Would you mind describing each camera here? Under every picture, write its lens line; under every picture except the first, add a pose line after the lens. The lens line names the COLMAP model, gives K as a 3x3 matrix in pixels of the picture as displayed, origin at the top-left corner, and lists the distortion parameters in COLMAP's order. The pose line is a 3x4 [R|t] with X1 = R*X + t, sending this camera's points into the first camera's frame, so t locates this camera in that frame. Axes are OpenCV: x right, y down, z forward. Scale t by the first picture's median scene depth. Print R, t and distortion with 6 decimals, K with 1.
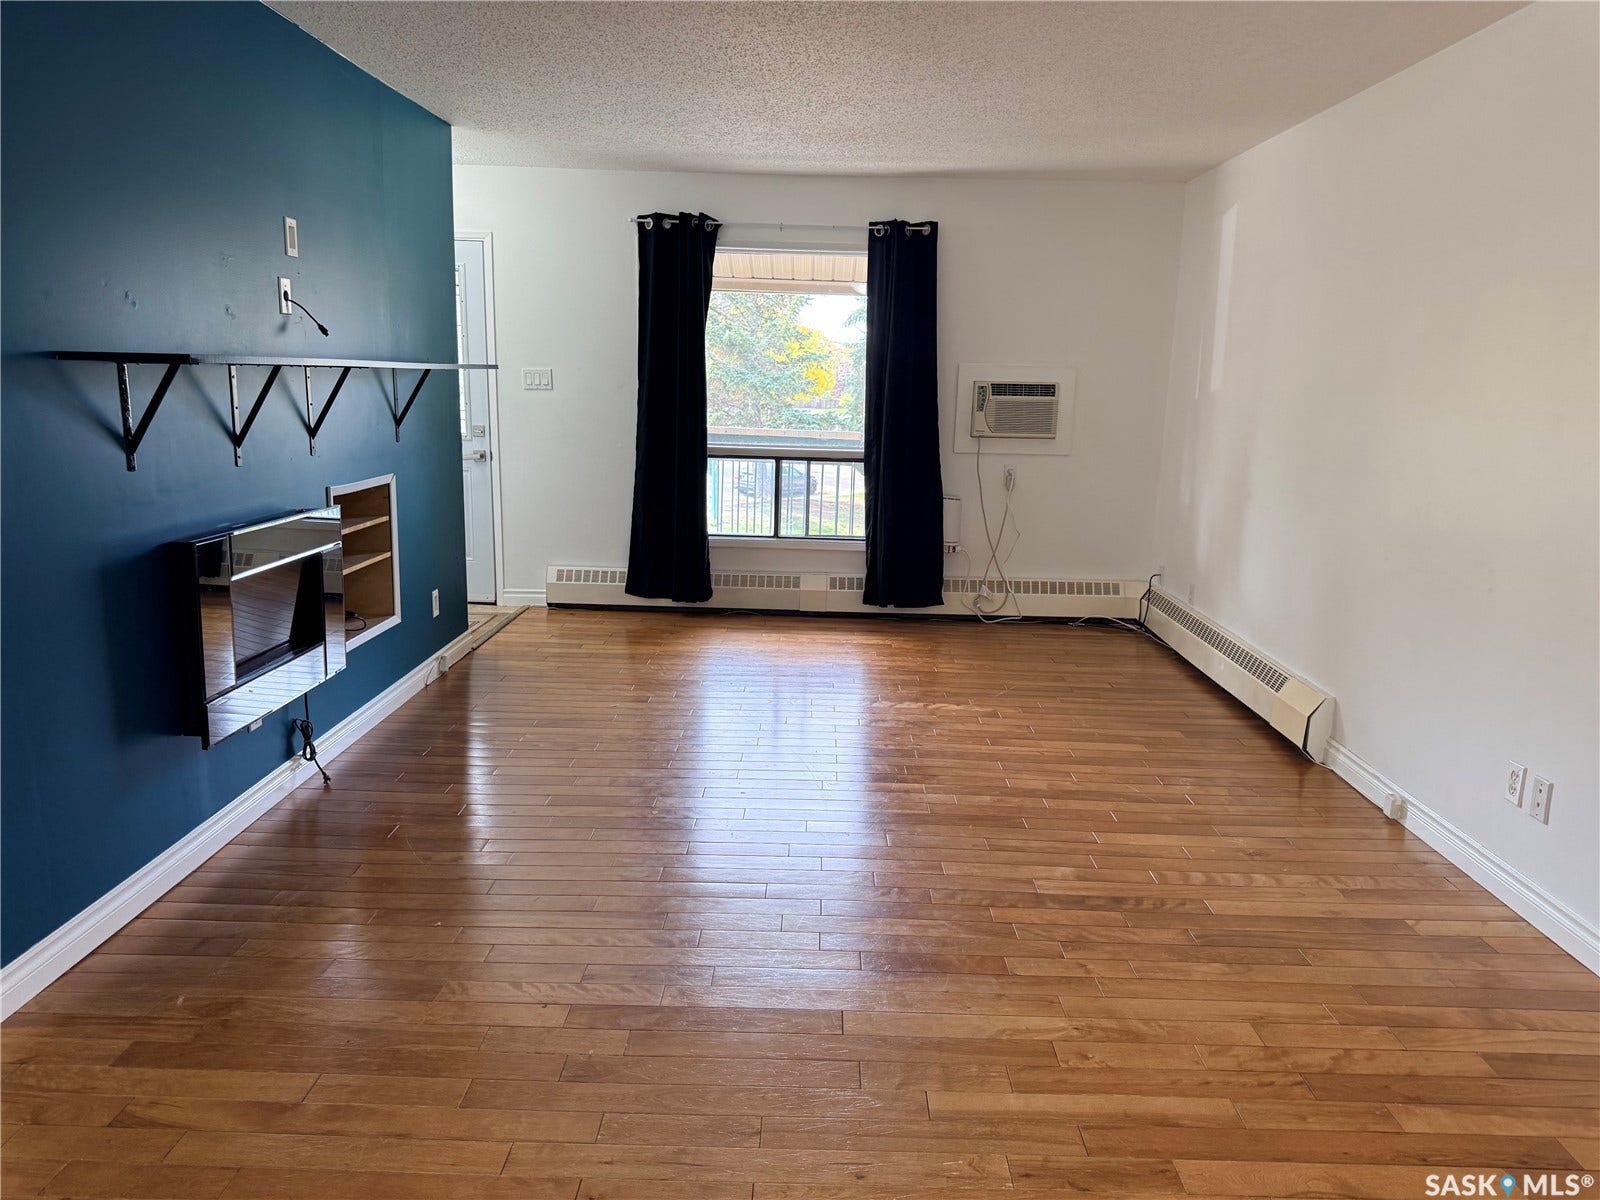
lens RADIAL K [[1123.6, 0, 800.0], [0, 1123.6, 600.0], [0, 0, 1]] dist [0.114961, -0.124380]
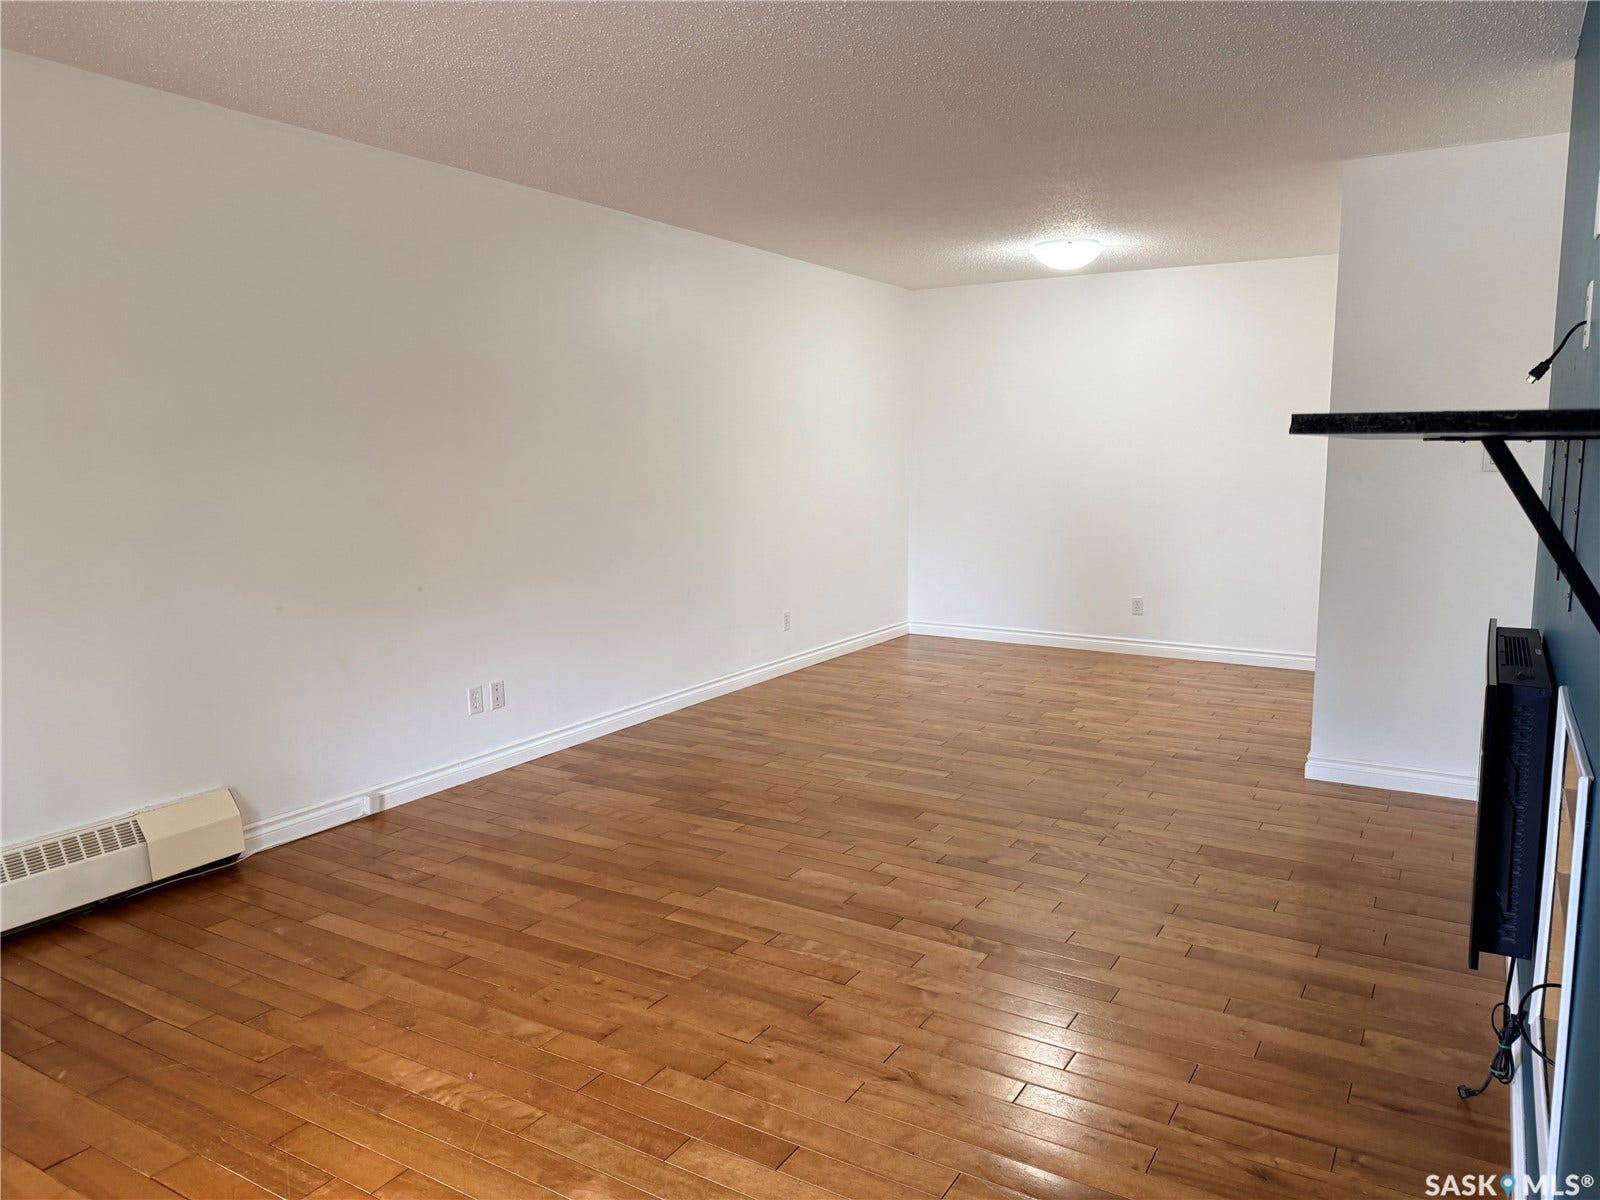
lens RADIAL K [[1123.6, 0, 800.0], [0, 1123.6, 600.0], [0, 0, 1]] dist [0.114961, -0.124380]
pose [[-0.864304, -0.086098, 0.495546, -0.237373], [0.084568, 0.946338, 0.311918, -0.198060], [-0.495810, 0.311499, -0.810642, 0.988139]]
